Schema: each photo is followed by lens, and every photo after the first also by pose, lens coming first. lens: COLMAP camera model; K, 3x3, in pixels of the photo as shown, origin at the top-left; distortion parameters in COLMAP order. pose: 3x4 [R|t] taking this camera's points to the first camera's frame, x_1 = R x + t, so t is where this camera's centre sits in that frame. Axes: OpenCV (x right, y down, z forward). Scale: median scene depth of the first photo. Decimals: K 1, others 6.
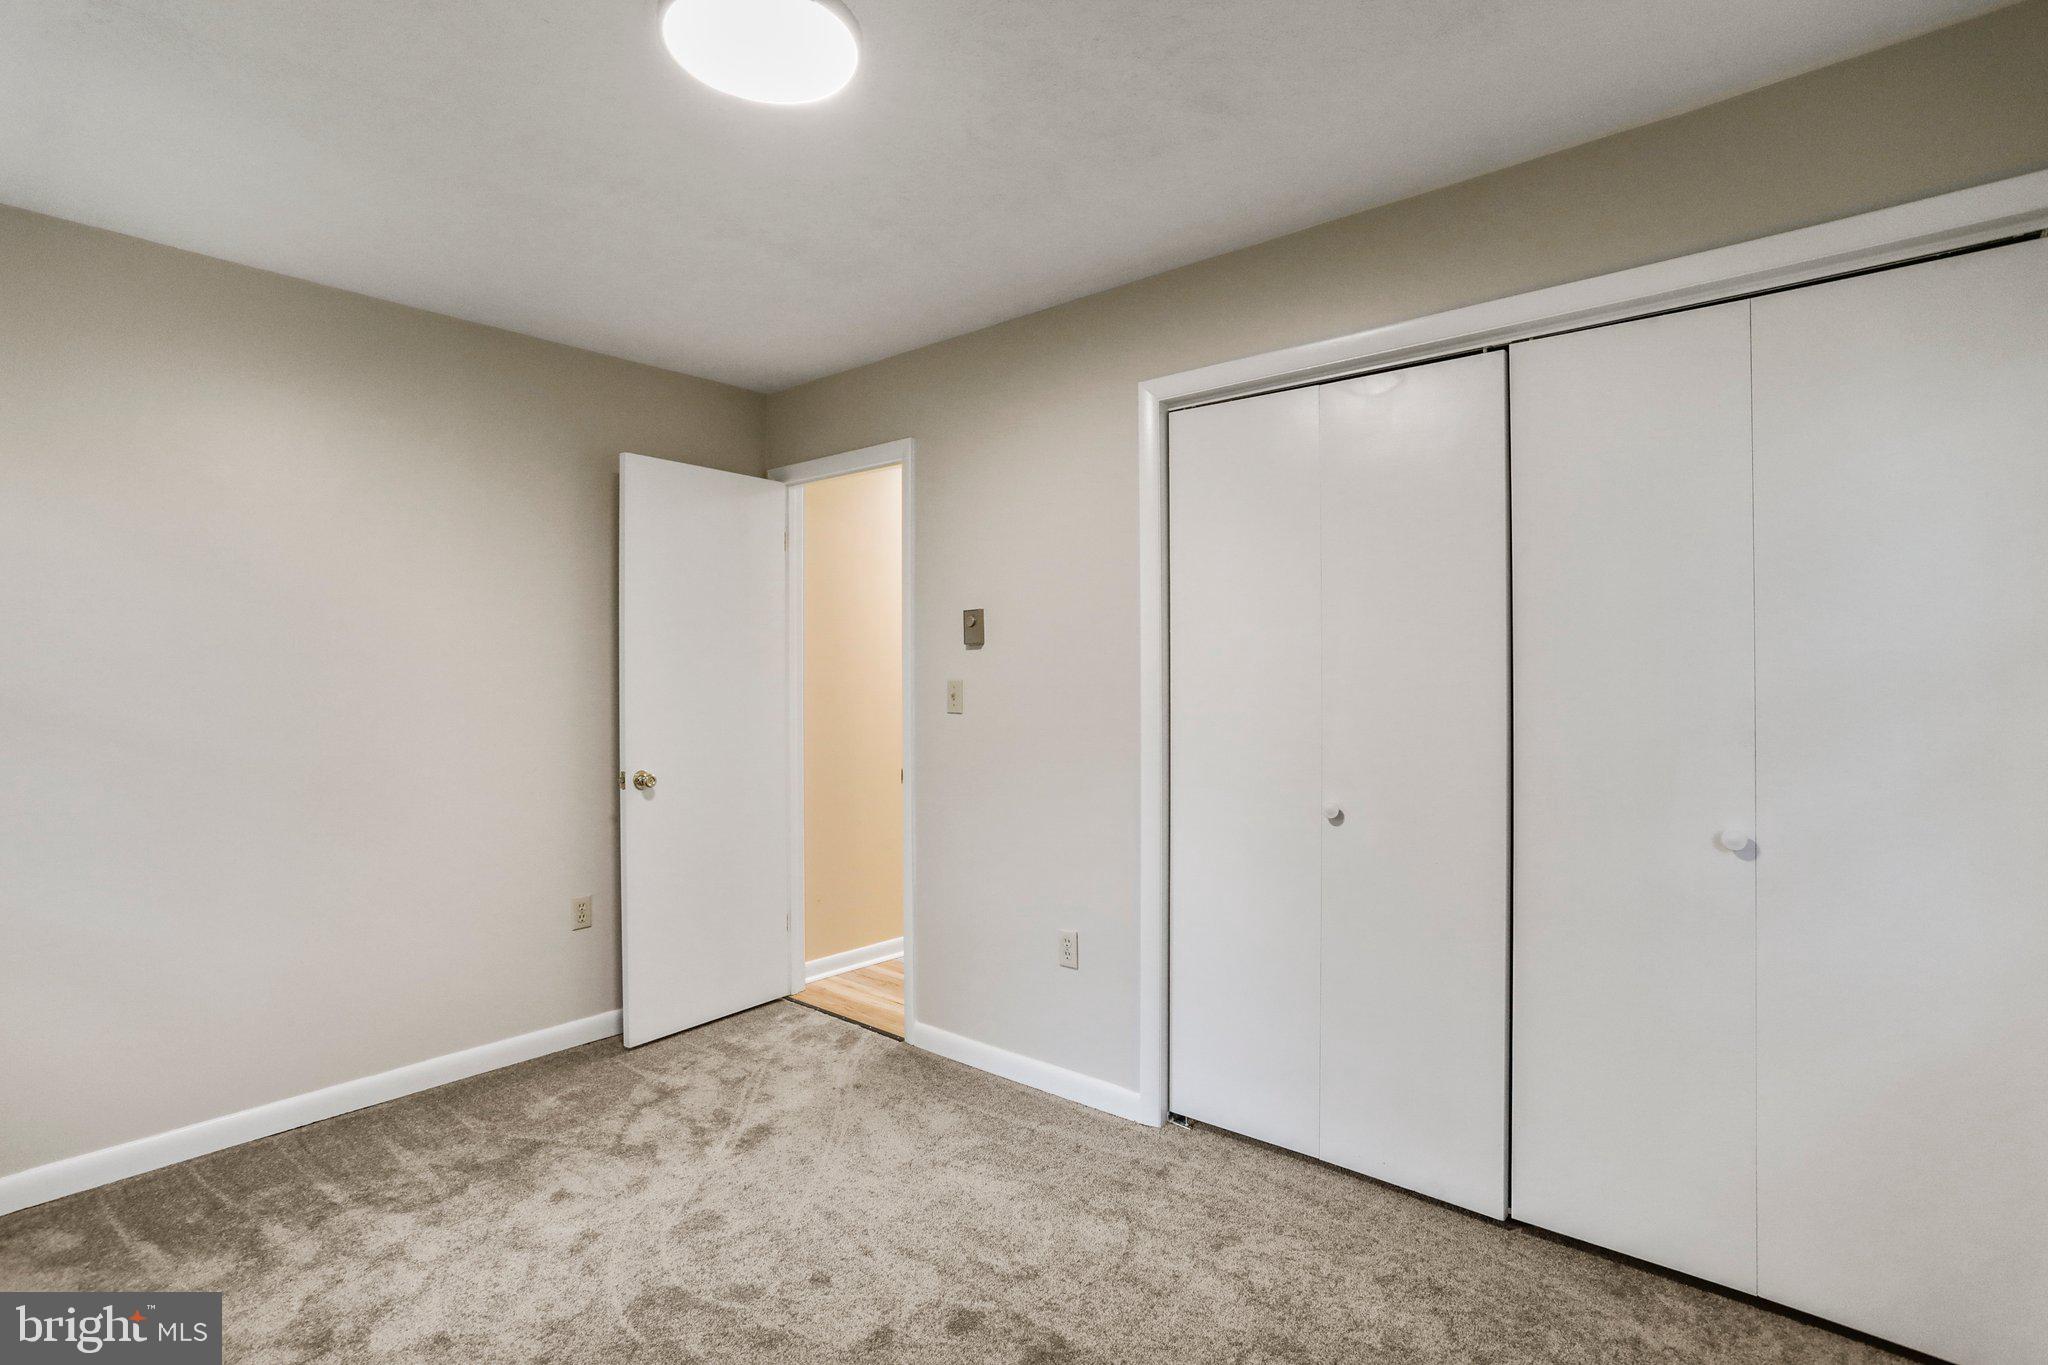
lens RADIAL K [[994.7, 0, 1018.8], [0, 994.7, 671.2], [0, 0, 1]] dist [-0.055293, 0.029060]
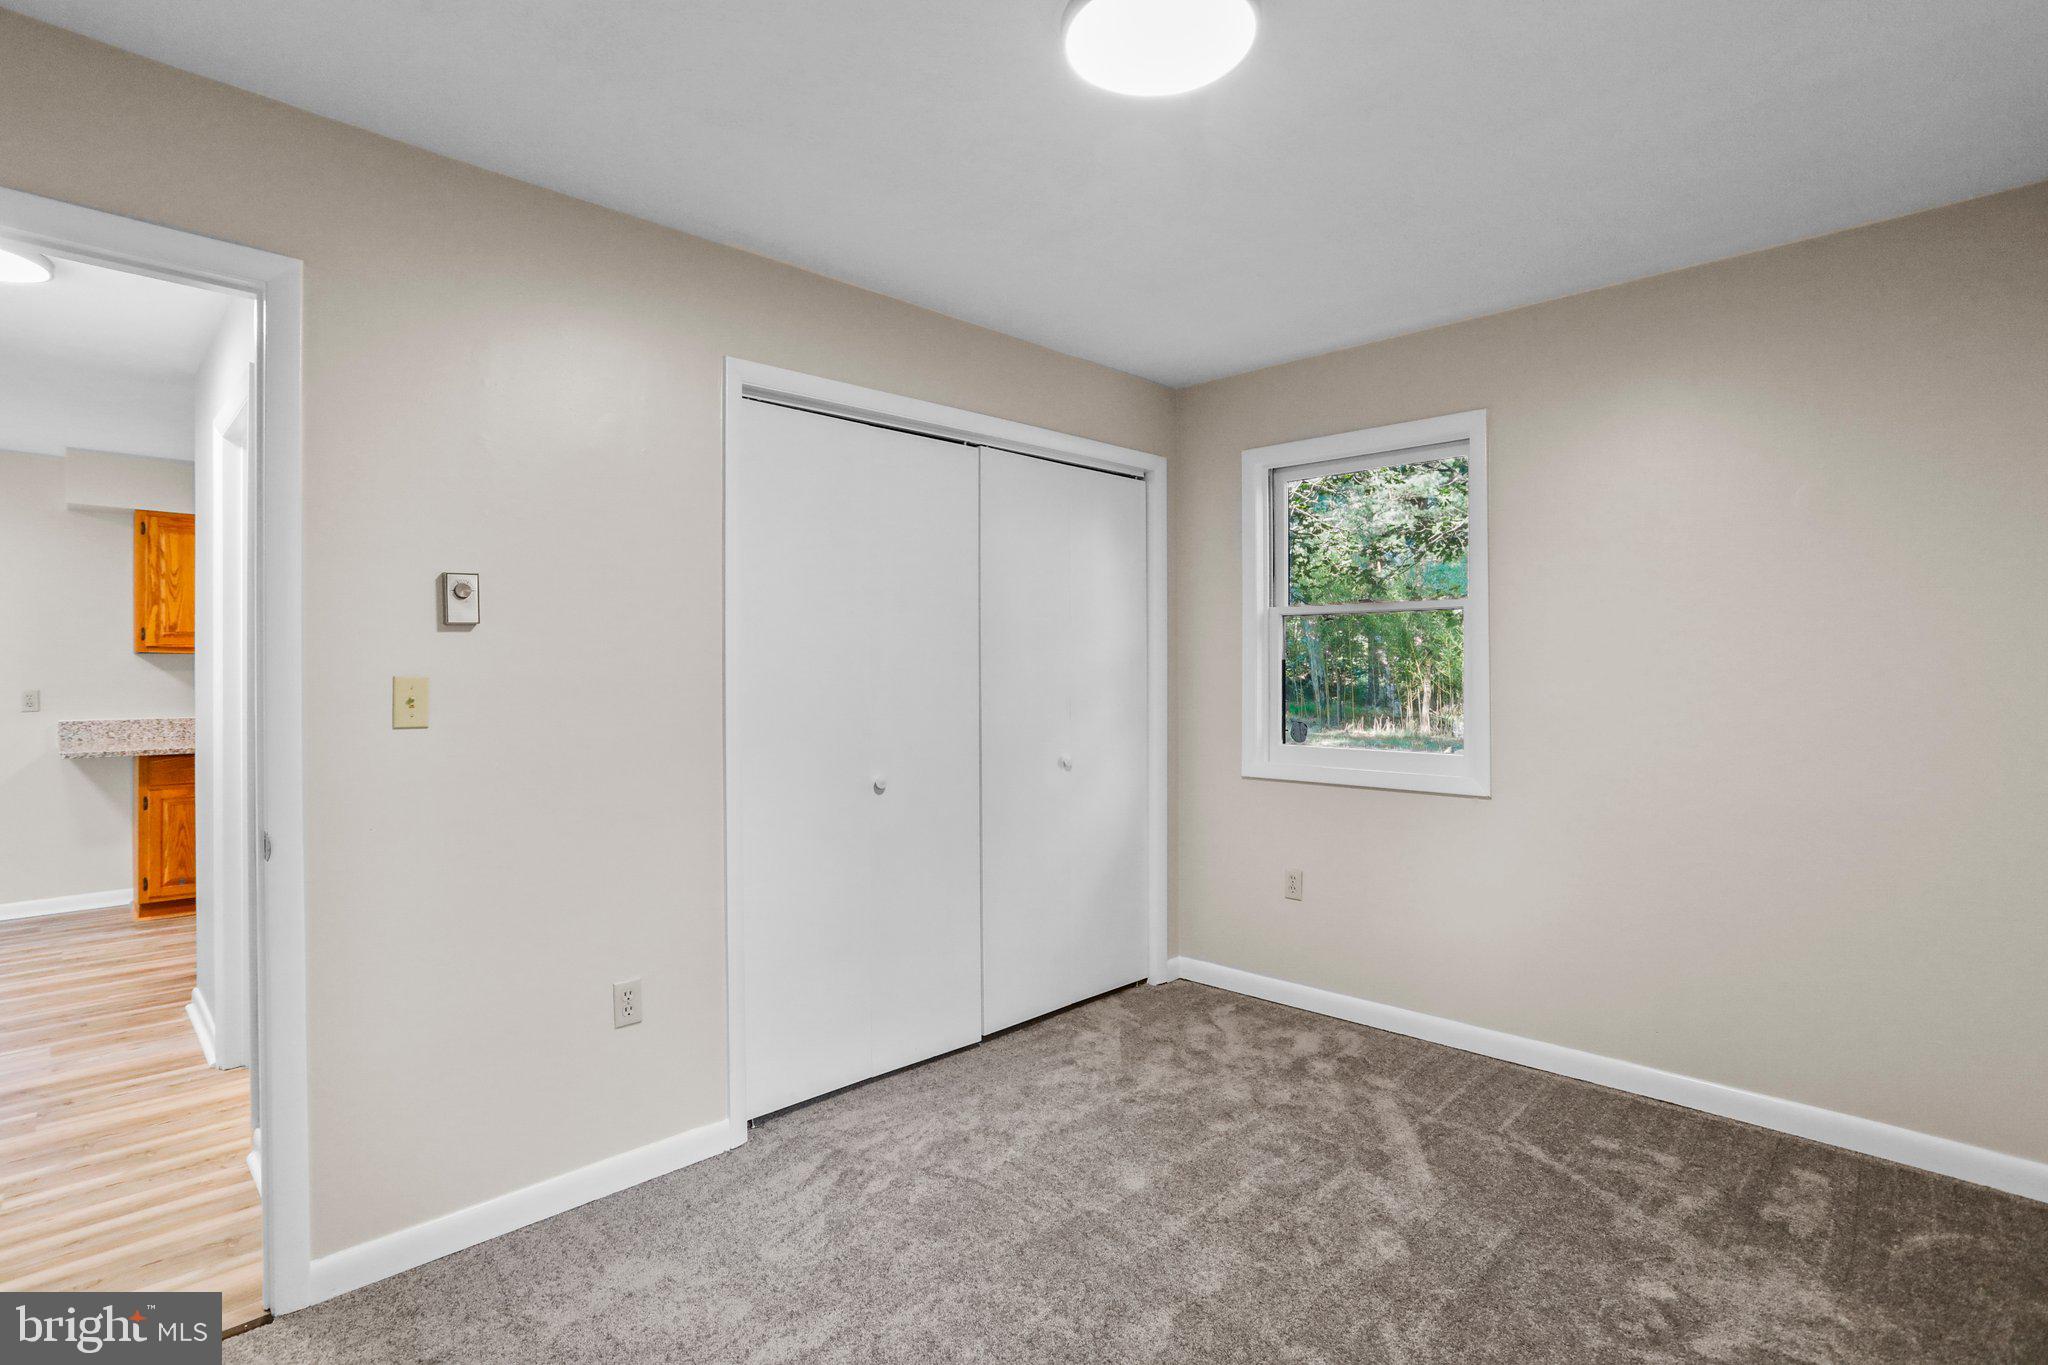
lens RADIAL K [[994.7, 0, 1018.8], [0, 994.7, 671.2], [0, 0, 1]] dist [-0.055293, 0.029060]
pose [[0.071557, 0.005073, 0.997424, -0.699231], [-0.002726, 0.999984, -0.004890, 0.007456], [-0.997433, -0.002369, 0.071570, 0.586033]]
